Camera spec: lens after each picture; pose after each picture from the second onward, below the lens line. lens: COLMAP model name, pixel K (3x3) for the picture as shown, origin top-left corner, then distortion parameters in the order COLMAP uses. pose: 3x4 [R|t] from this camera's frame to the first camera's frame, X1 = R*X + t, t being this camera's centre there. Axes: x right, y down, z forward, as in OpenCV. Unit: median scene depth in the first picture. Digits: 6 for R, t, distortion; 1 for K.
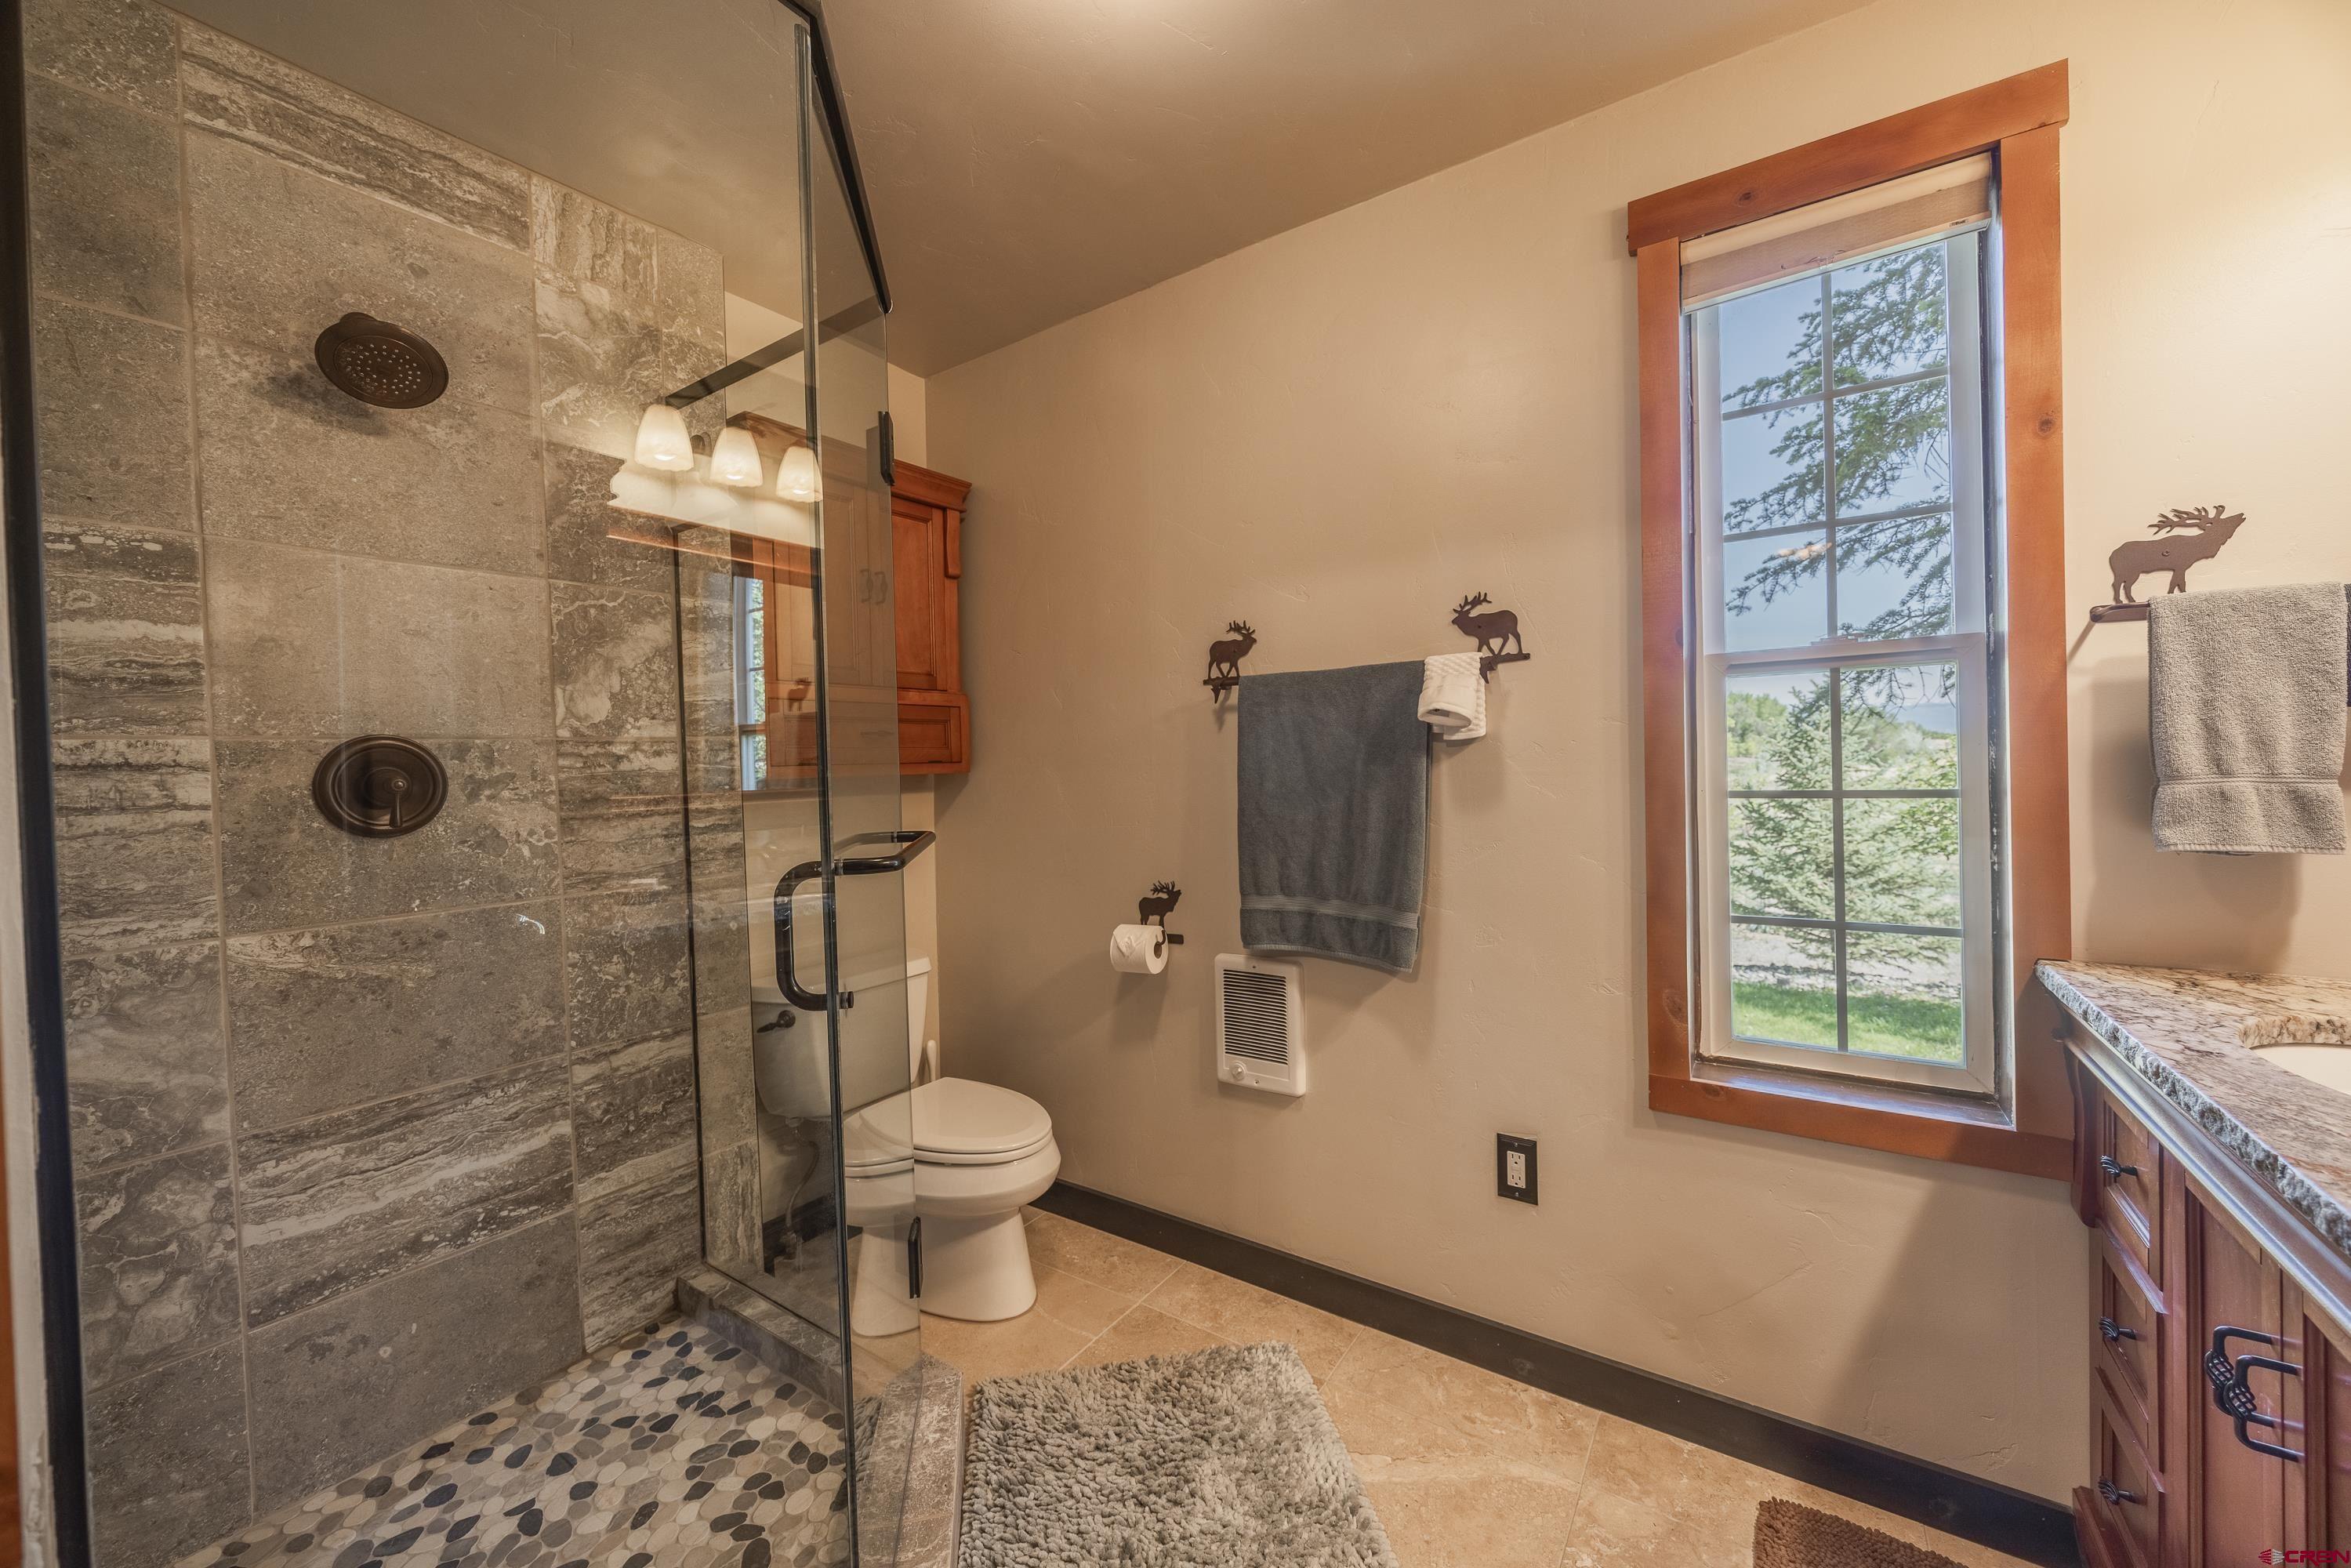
lens RADIAL K [[882.4, 0, 1171.6], [0, 882.4, 783.7], [0, 0, 1]] dist [-0.005104, 0.000137]
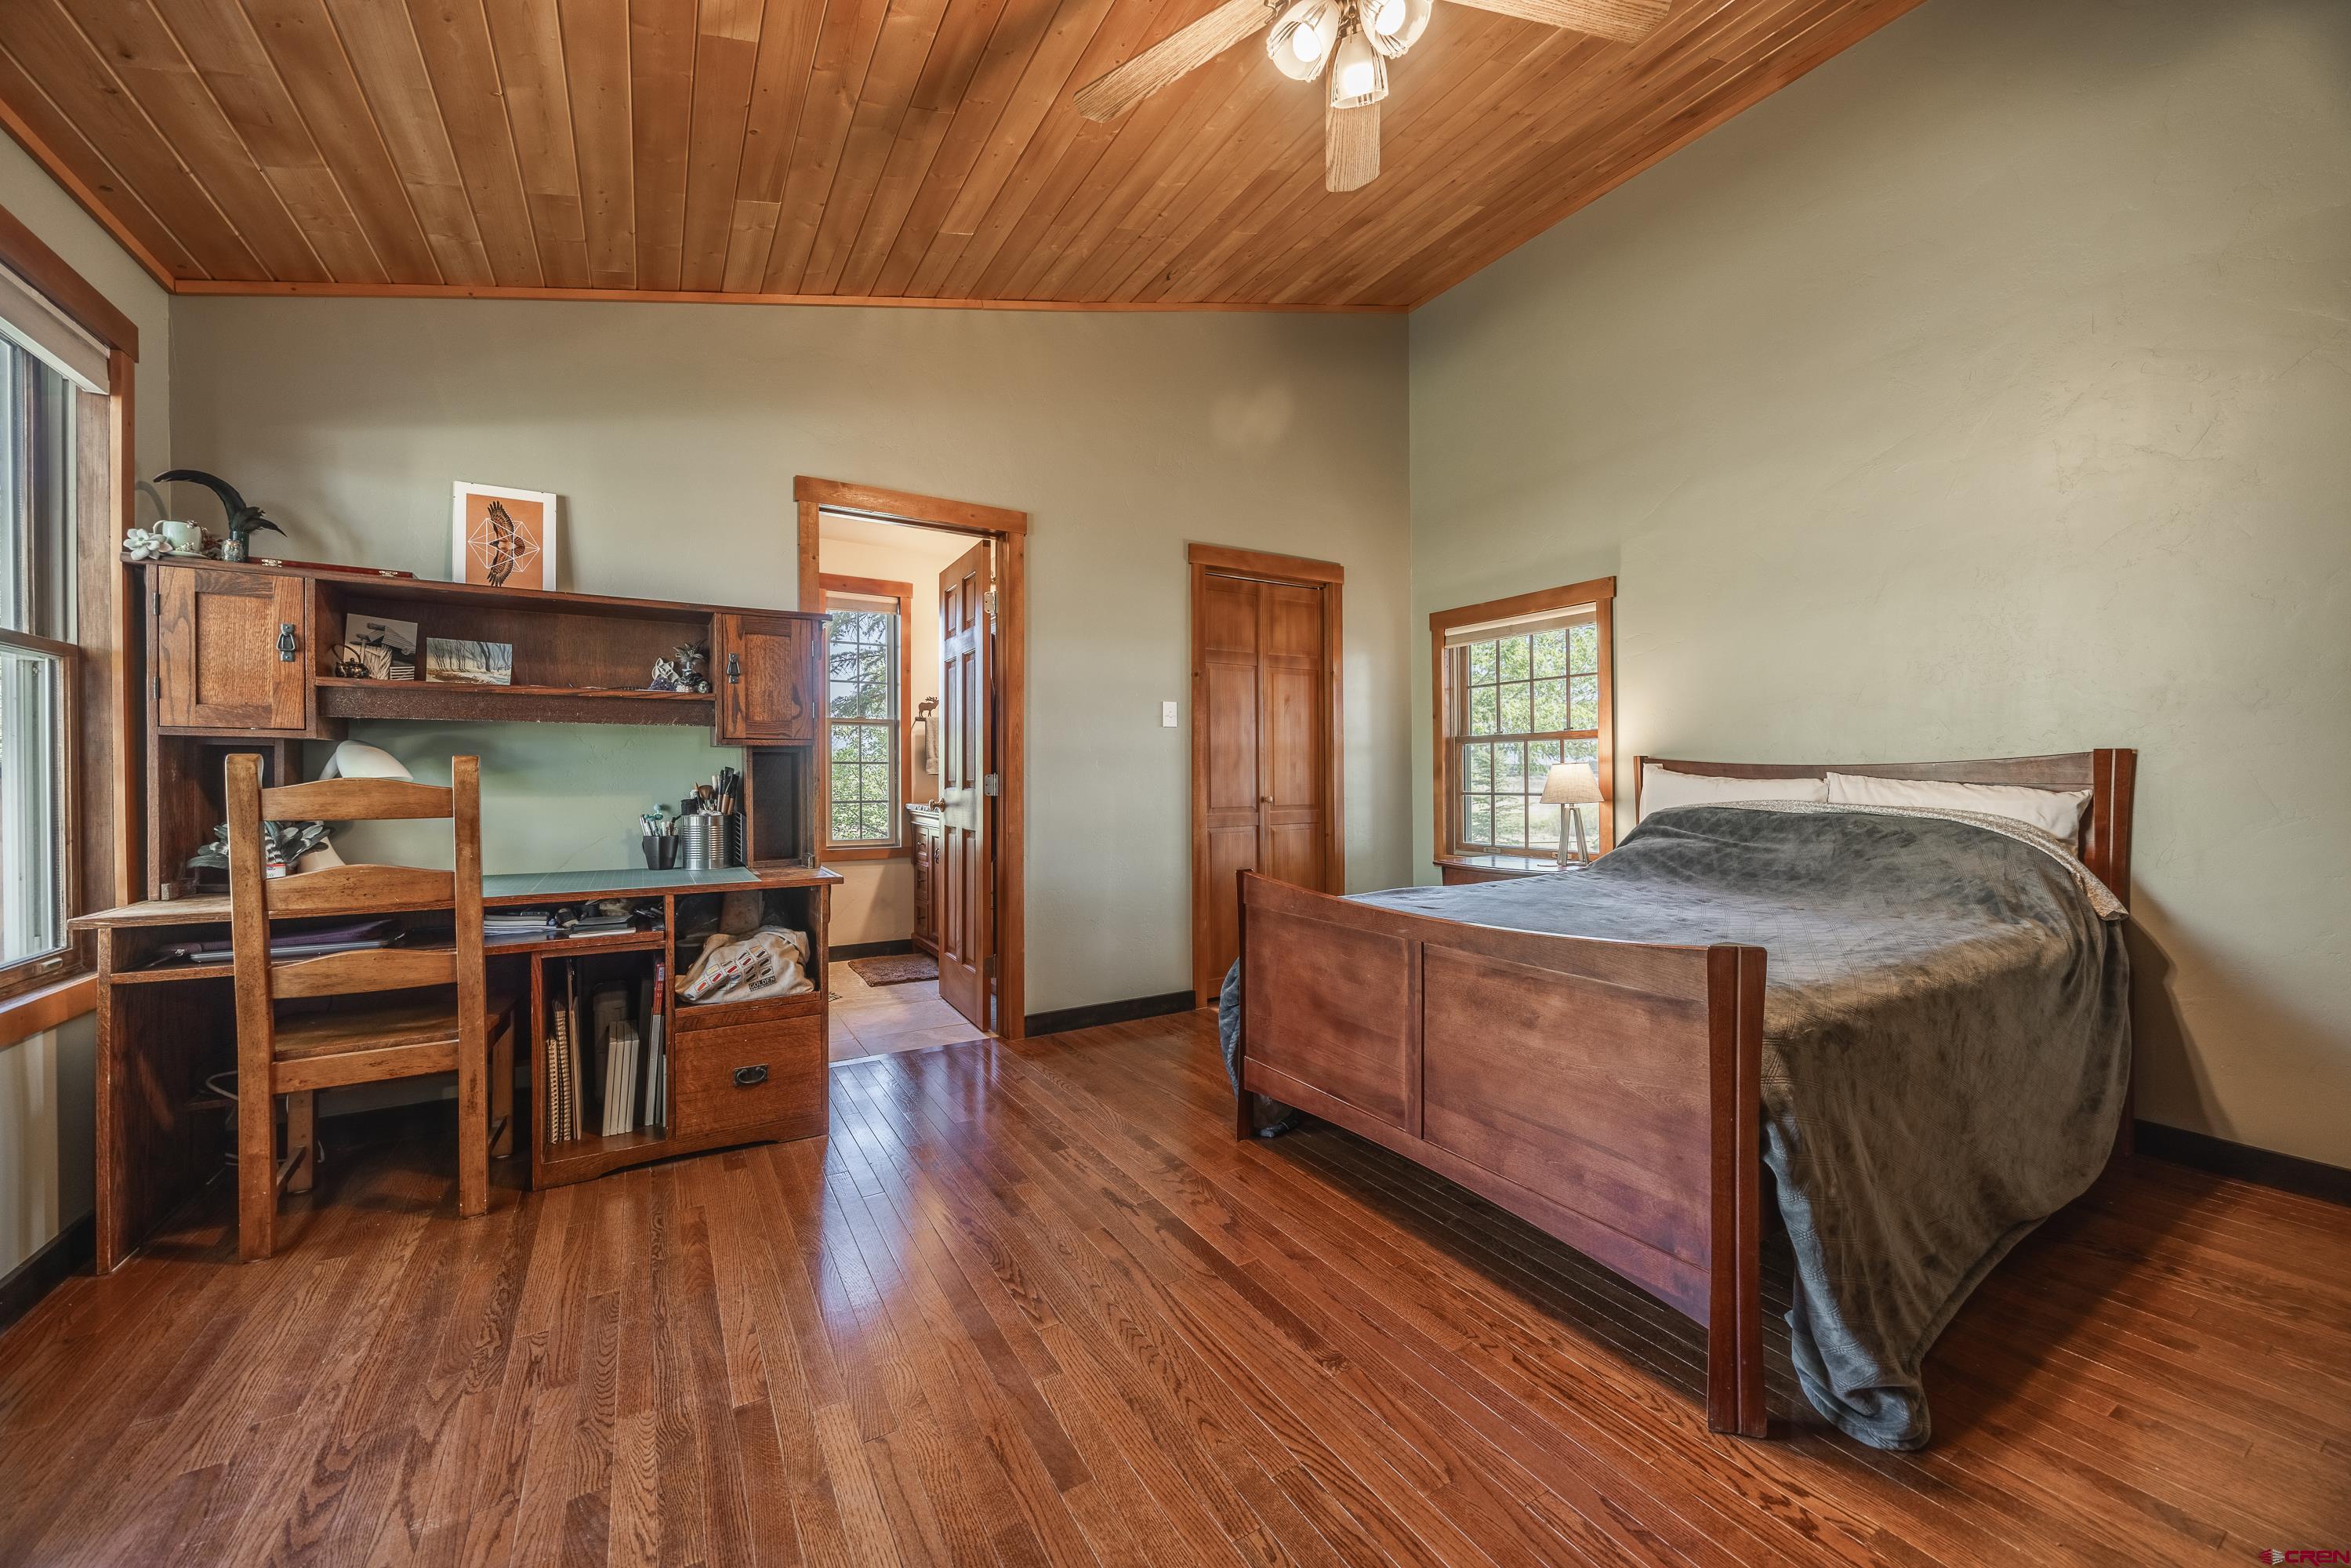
lens RADIAL K [[882.4, 0, 1171.0], [0, 882.4, 776.9], [0, 0, 1]] dist [-0.005104, 0.000137]
pose [[0.424630, 0.018597, 0.905176, -1.359442], [-0.002923, 0.999812, -0.019170, 0.097869], [-0.905362, 0.005494, 0.424604, -1.147052]]
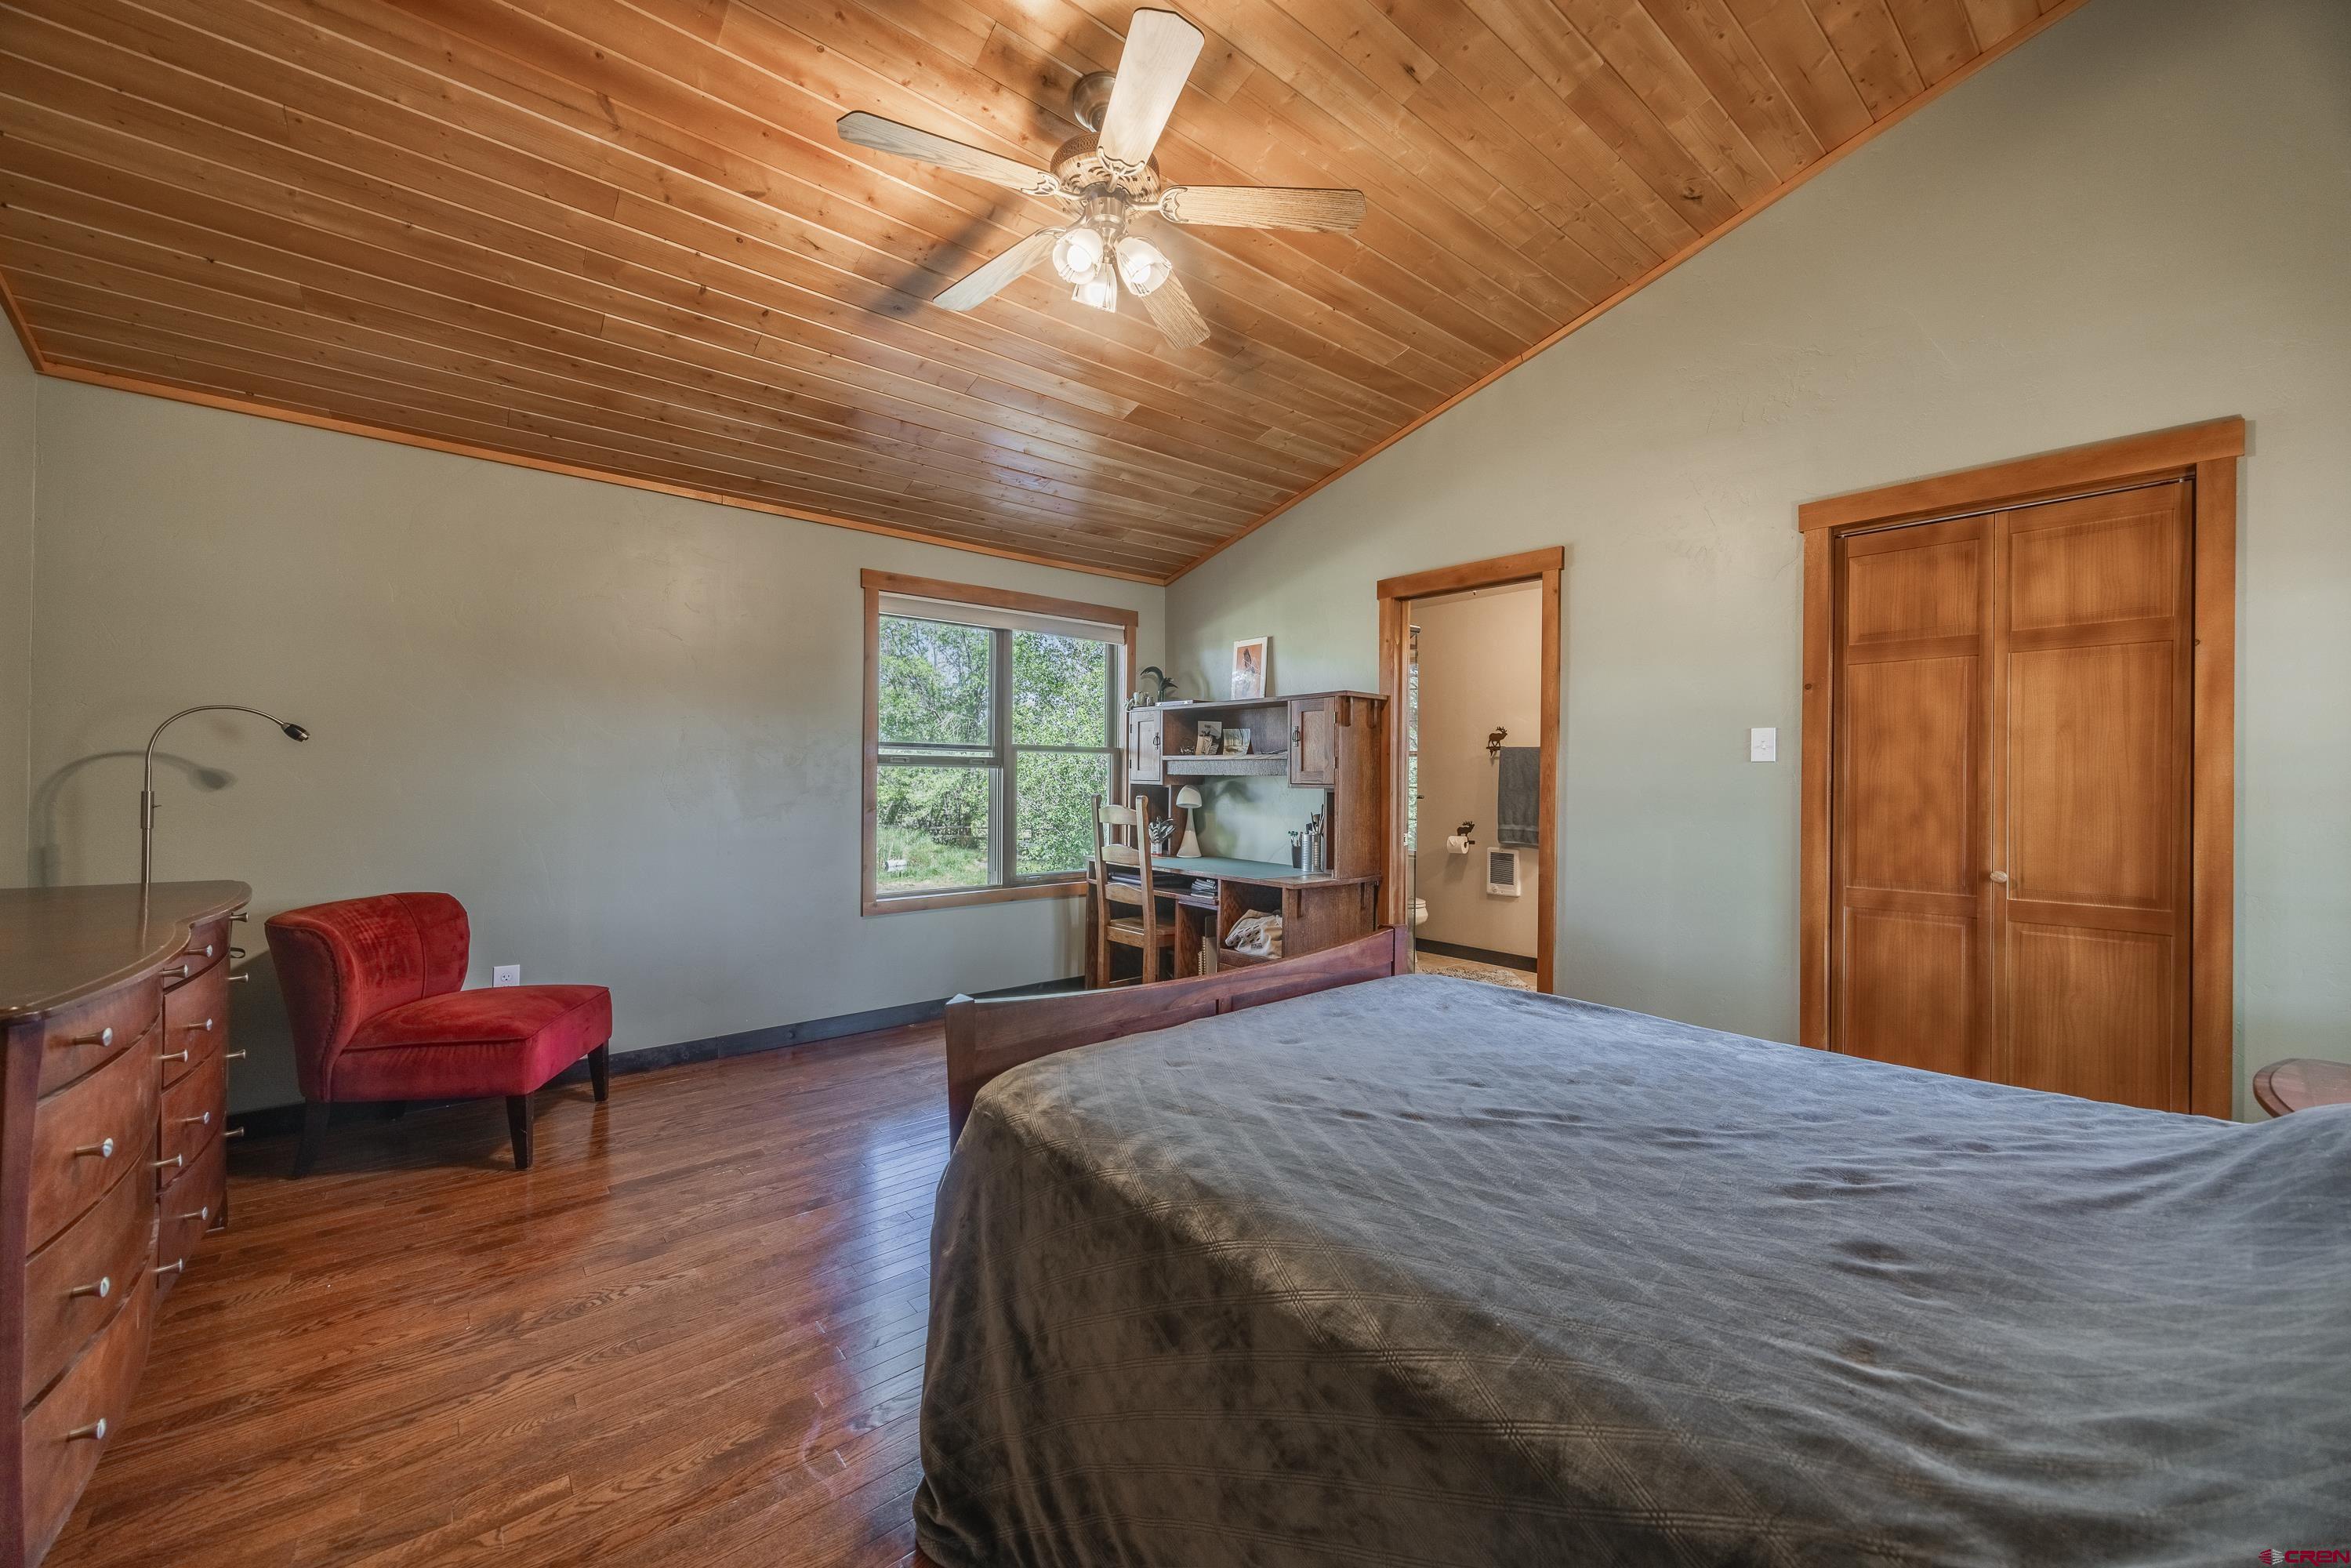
lens RADIAL K [[882.4, 0, 1177.2], [0, 882.4, 775.6], [0, 0, 1]] dist [-0.005104, 0.000137]
pose [[0.963586, 0.033604, -0.265279, -0.165225], [-0.035703, 0.999358, -0.003093, 0.014070], [0.265004, 0.012452, 0.964167, -1.958425]]
